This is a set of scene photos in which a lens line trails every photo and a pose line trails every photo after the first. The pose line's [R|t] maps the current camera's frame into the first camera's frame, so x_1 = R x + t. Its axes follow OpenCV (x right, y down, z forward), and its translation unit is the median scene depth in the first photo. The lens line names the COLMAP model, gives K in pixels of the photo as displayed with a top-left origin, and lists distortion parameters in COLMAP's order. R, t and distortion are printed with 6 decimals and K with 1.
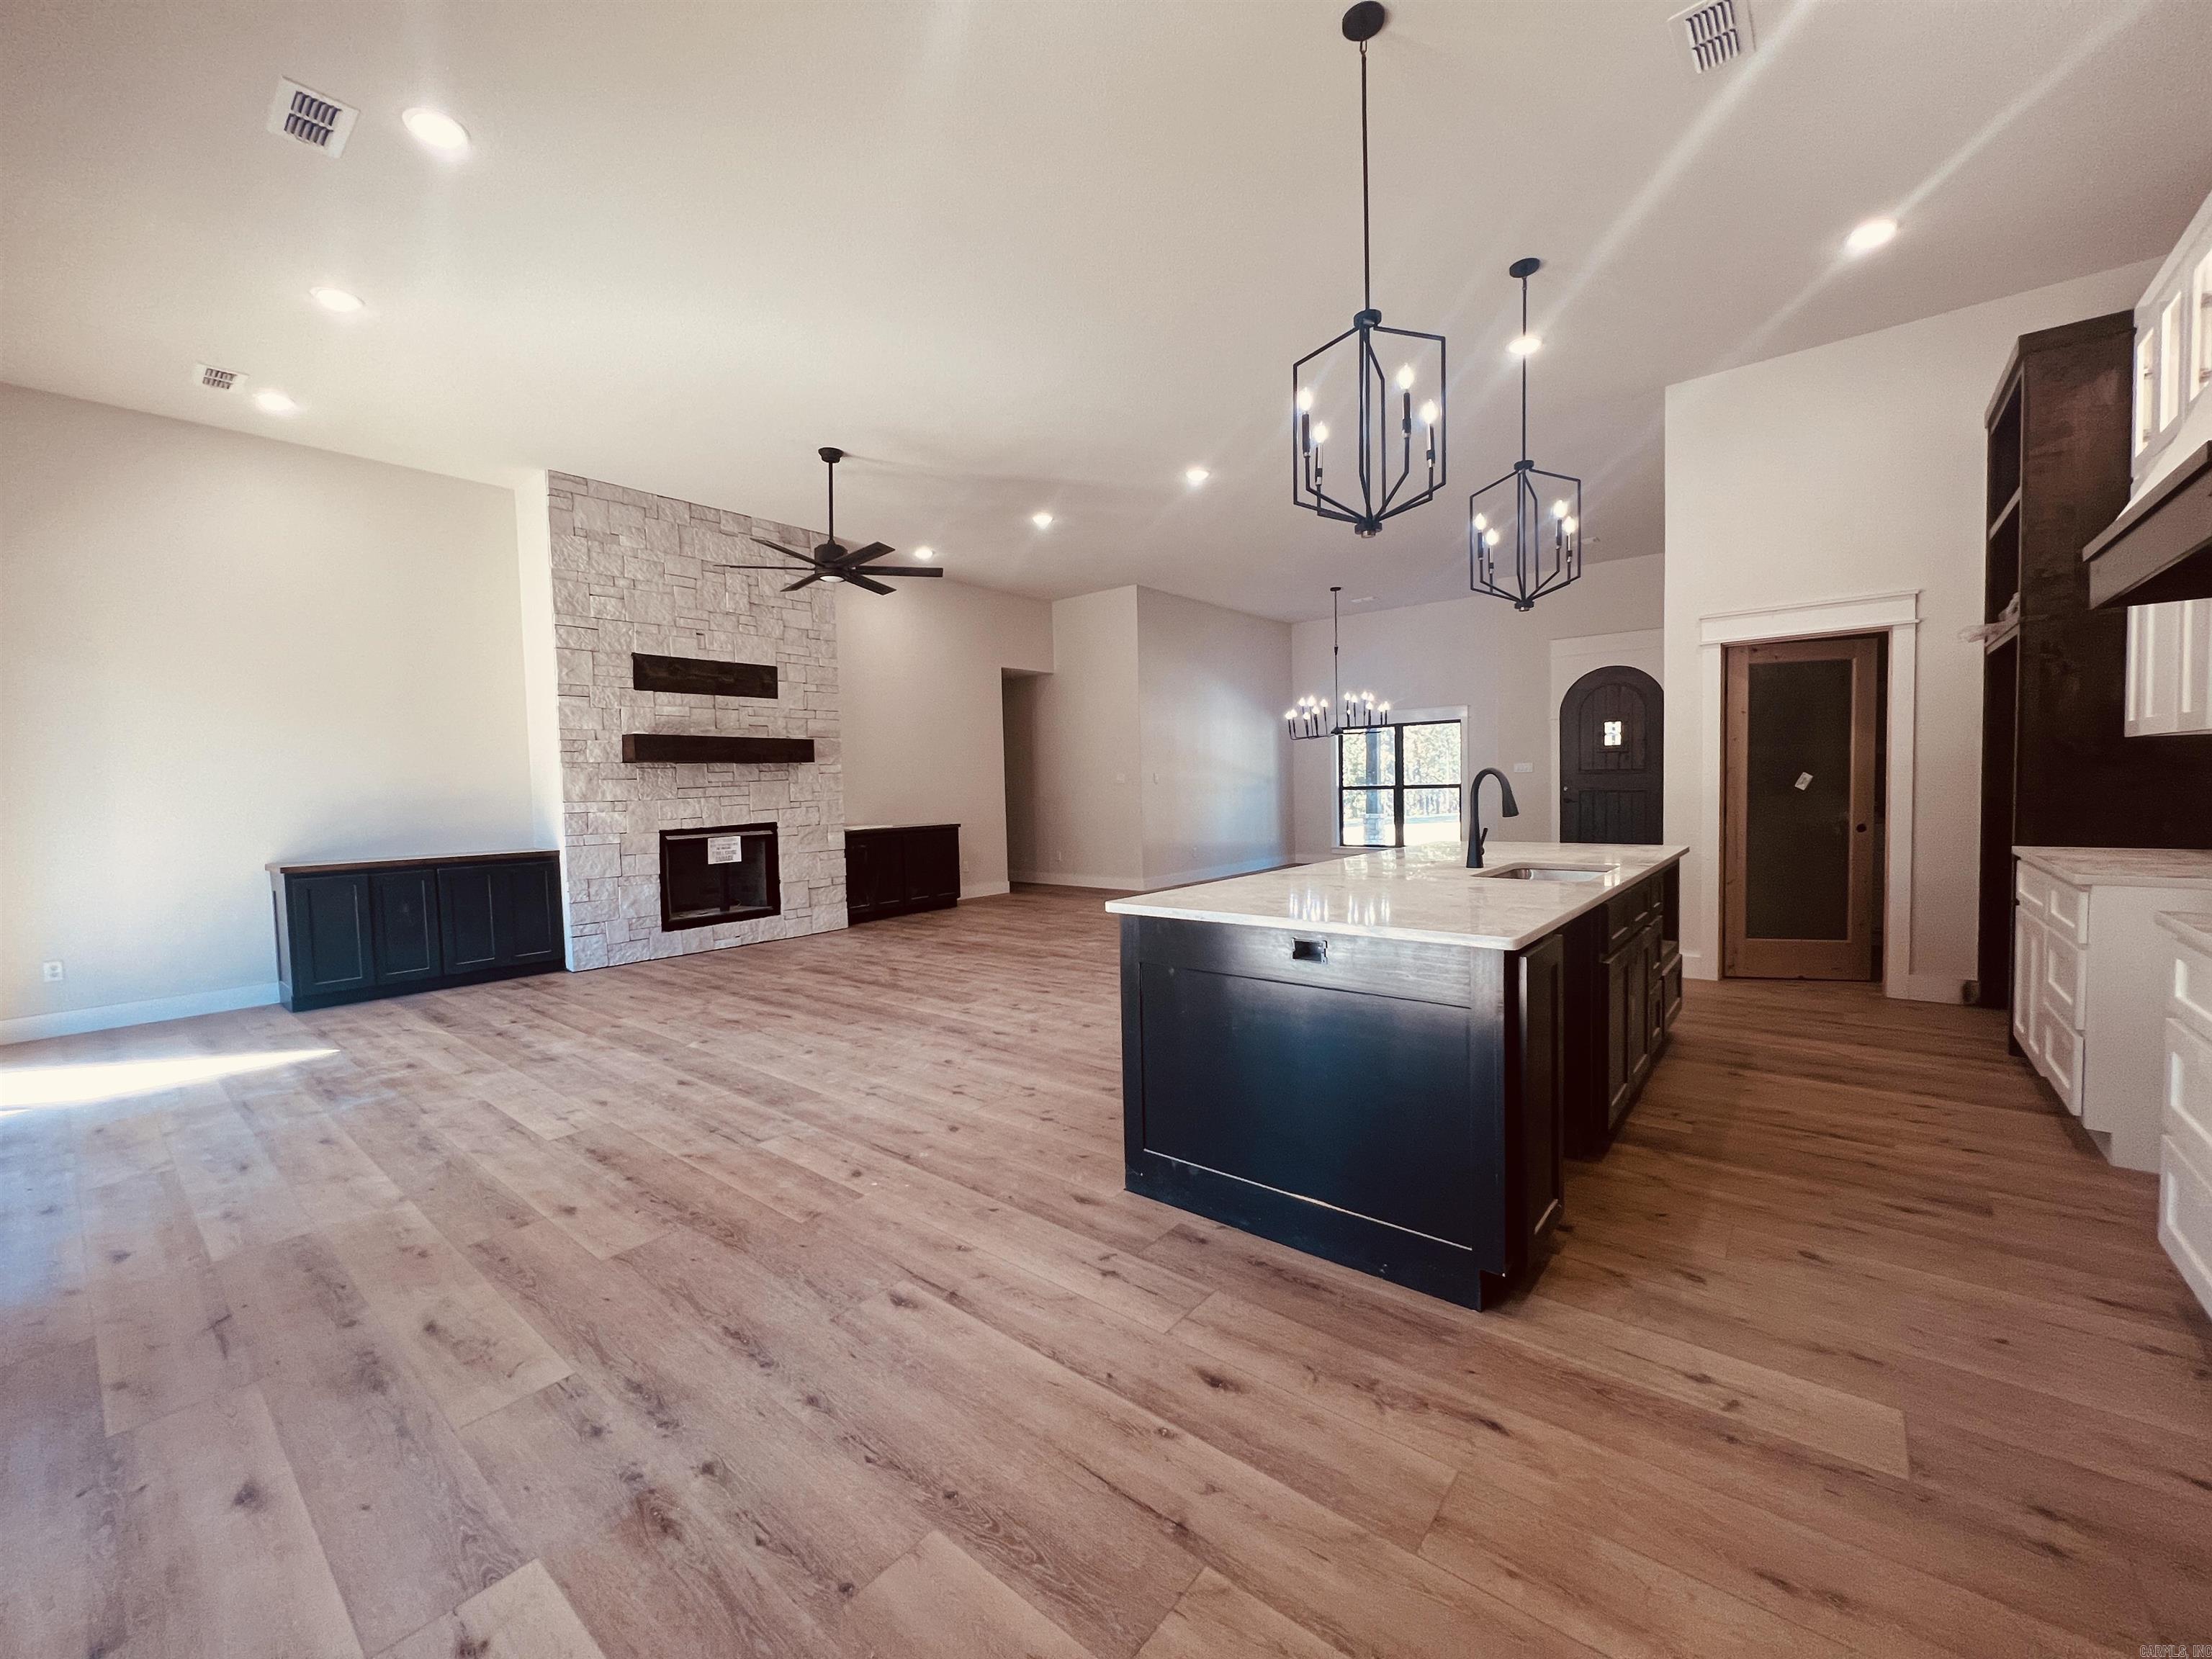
lens RADIAL K [[887.4, 0, 1097.7], [0, 887.4, 823.7], [0, 0, 1]] dist [-0.000969, 0.000199]
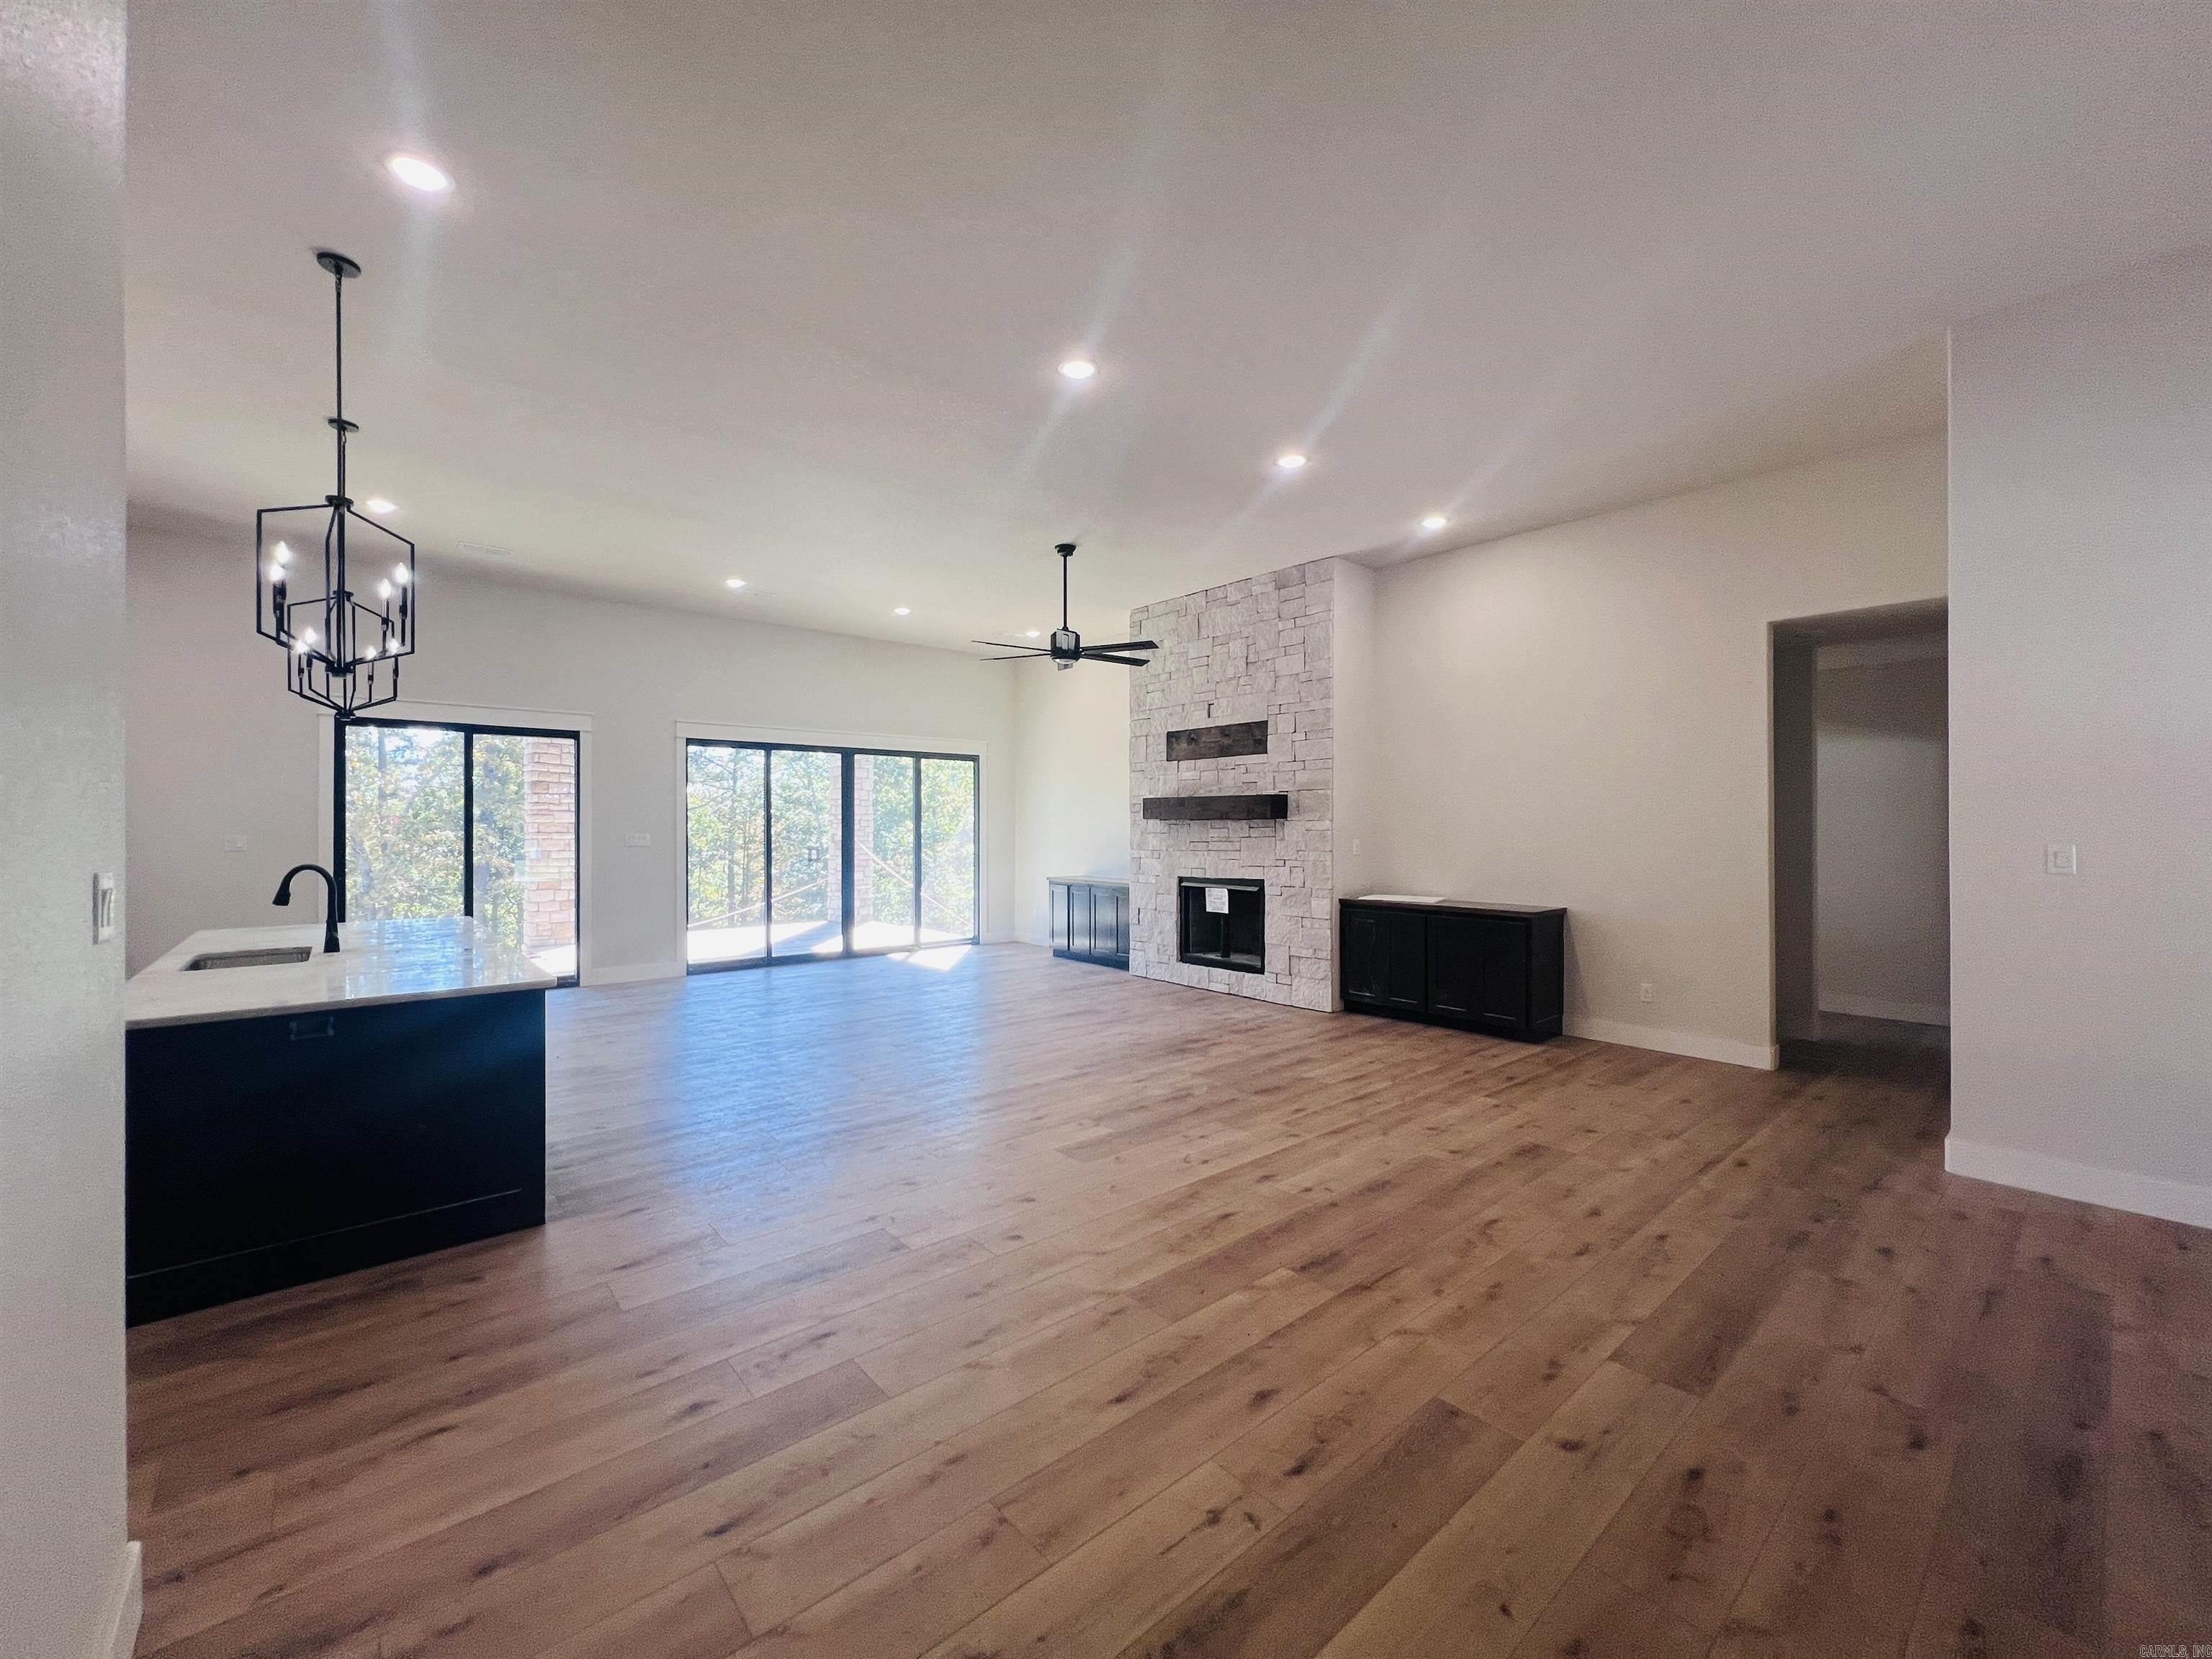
lens RADIAL K [[887.4, 0, 1103.0], [0, 887.4, 826.4], [0, 0, 1]] dist [-0.000969, 0.000199]
pose [[-0.164980, 0.026655, -0.985937, 0.756724], [-0.037722, 0.998733, 0.033313, -0.103710], [0.985575, 0.042688, -0.163765, 1.180701]]
